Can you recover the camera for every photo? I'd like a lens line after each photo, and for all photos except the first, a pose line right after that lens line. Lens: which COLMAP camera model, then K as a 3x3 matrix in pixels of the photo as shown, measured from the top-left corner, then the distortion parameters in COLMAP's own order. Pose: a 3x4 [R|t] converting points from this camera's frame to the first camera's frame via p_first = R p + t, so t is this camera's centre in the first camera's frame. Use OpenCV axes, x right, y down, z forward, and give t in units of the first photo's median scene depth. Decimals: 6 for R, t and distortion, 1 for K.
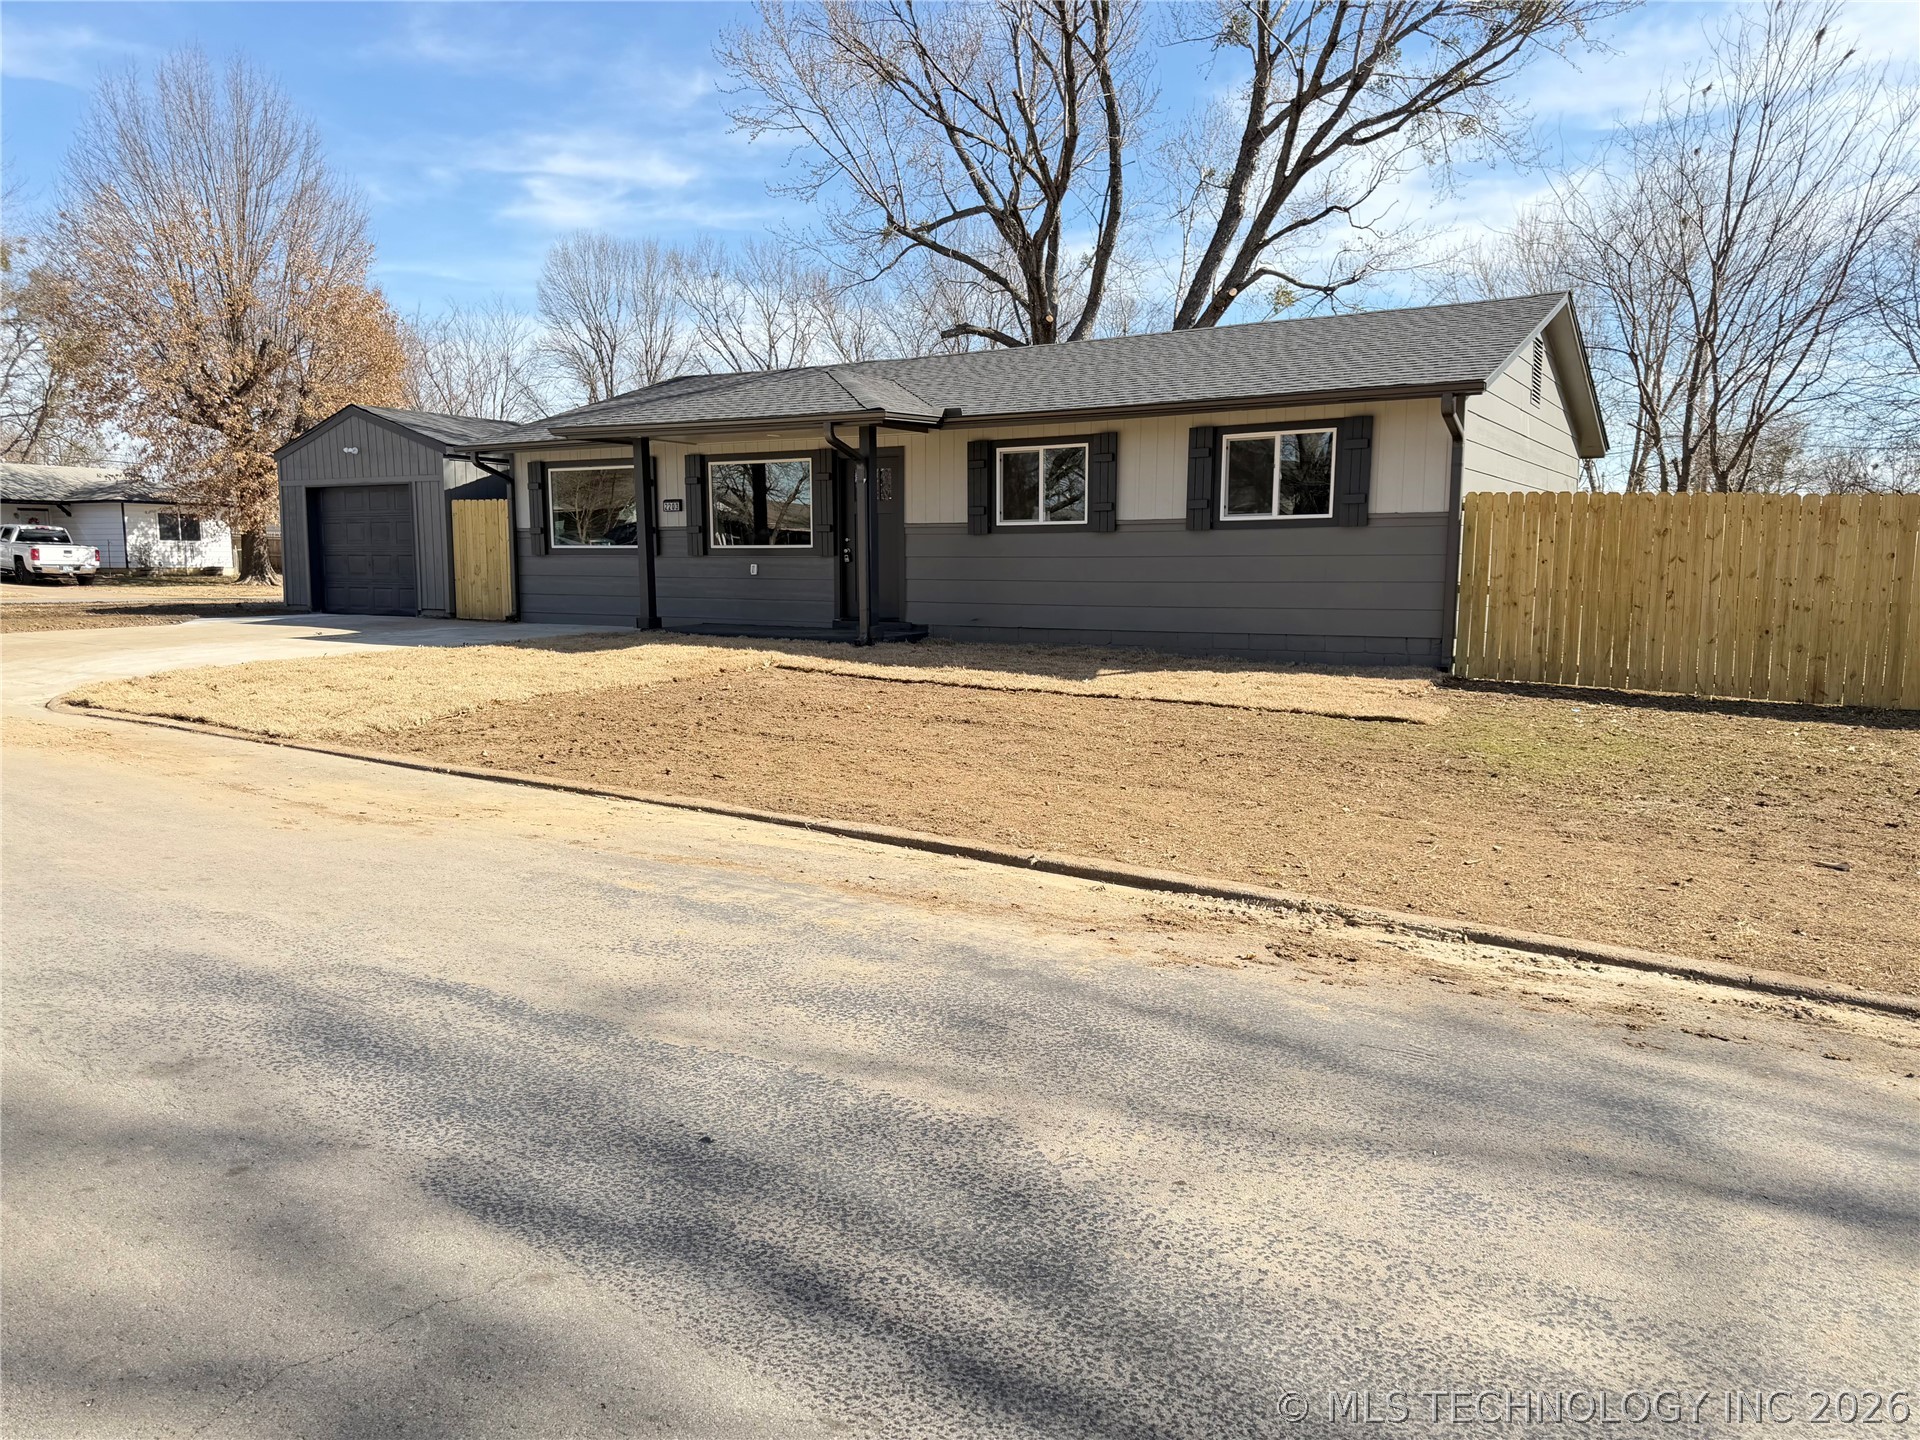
lens RADIAL K [[1245.6, 0, 960.0], [0, 1245.6, 720.0], [0, 0, 1]] dist [0.034950, -0.001785]
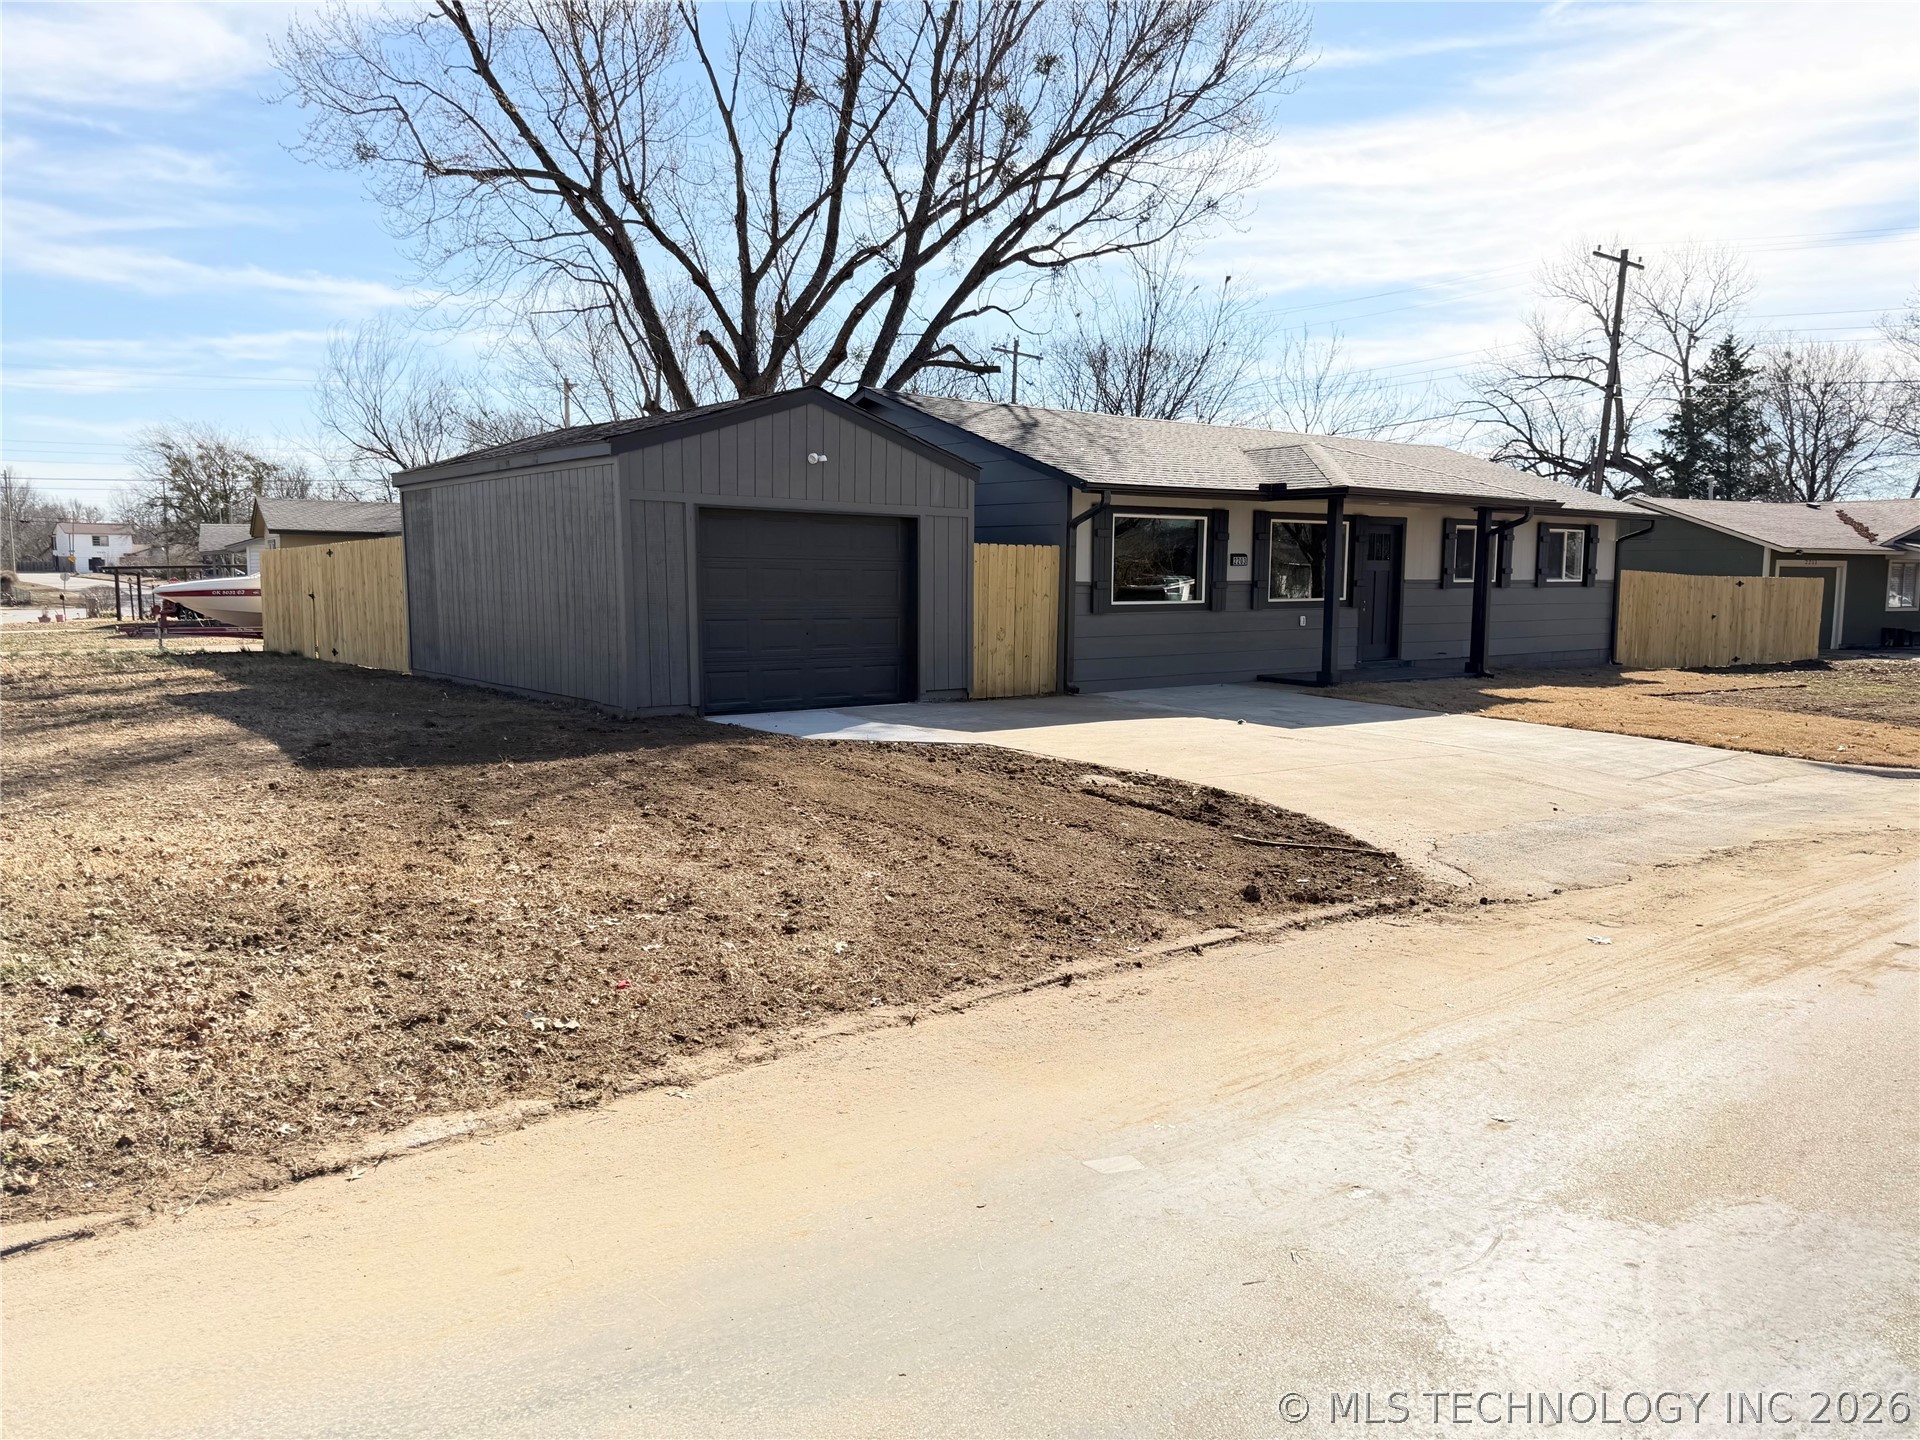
lens RADIAL K [[1245.6, 0, 960.0], [0, 1245.6, 720.0], [0, 0, 1]] dist [0.034950, -0.001785]
pose [[0.403466, -0.108231, 0.908571, -1.265342], [0.110404, 0.991483, 0.069081, -0.141832], [-0.908310, 0.072438, 0.411979, 0.819593]]
